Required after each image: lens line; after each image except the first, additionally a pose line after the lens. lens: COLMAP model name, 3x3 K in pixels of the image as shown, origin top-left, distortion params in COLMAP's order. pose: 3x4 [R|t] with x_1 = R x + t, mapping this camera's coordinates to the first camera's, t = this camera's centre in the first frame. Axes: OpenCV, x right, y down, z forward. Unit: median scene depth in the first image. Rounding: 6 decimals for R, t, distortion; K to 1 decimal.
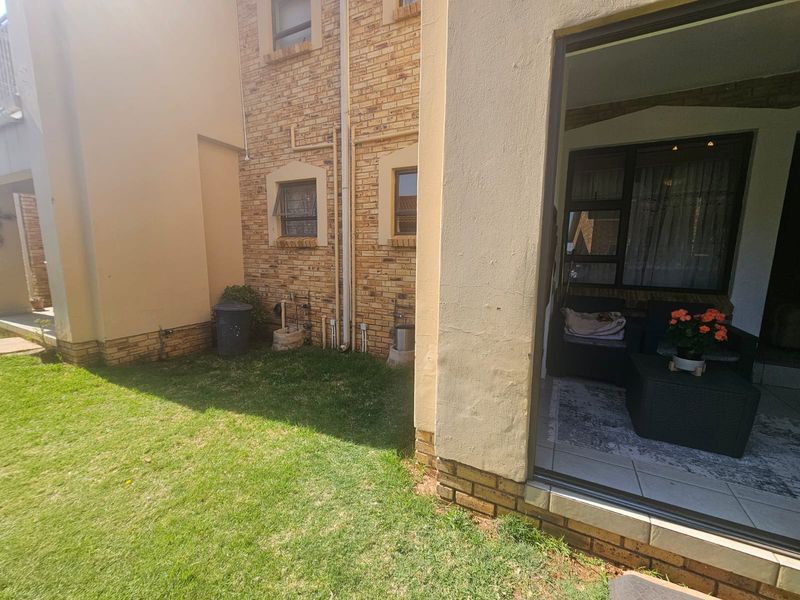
lens RADIAL K [[328.4, 0, 398.8], [0, 328.4, 302.5], [0, 0, 1]] dist [-0.002213, -0.000396]
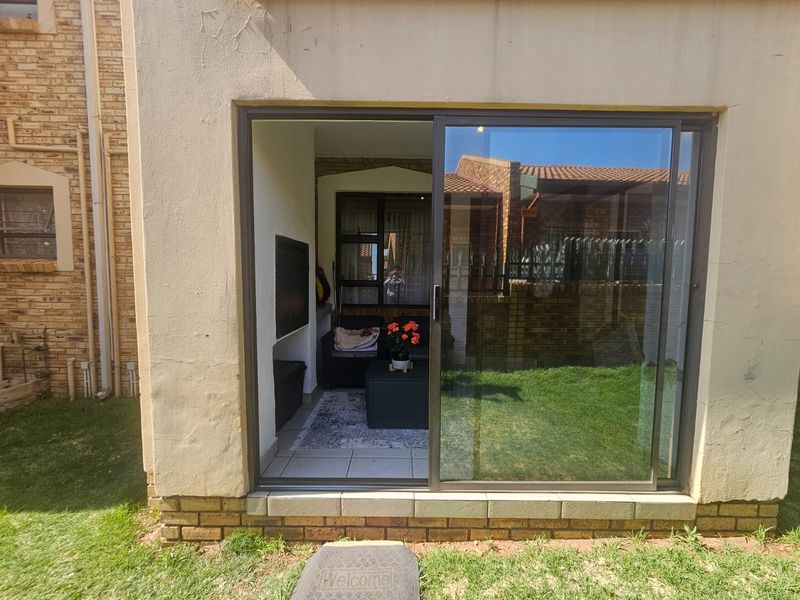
lens RADIAL K [[328.2, 0, 398.0], [0, 328.2, 301.0], [0, 0, 1]] dist [0.001195, 0.000259]
pose [[0.886022, -0.038679, 0.462028, 0.164932], [0.071759, 0.995946, -0.054235, 0.003897], [-0.458057, 0.081208, 0.885206, -0.107414]]
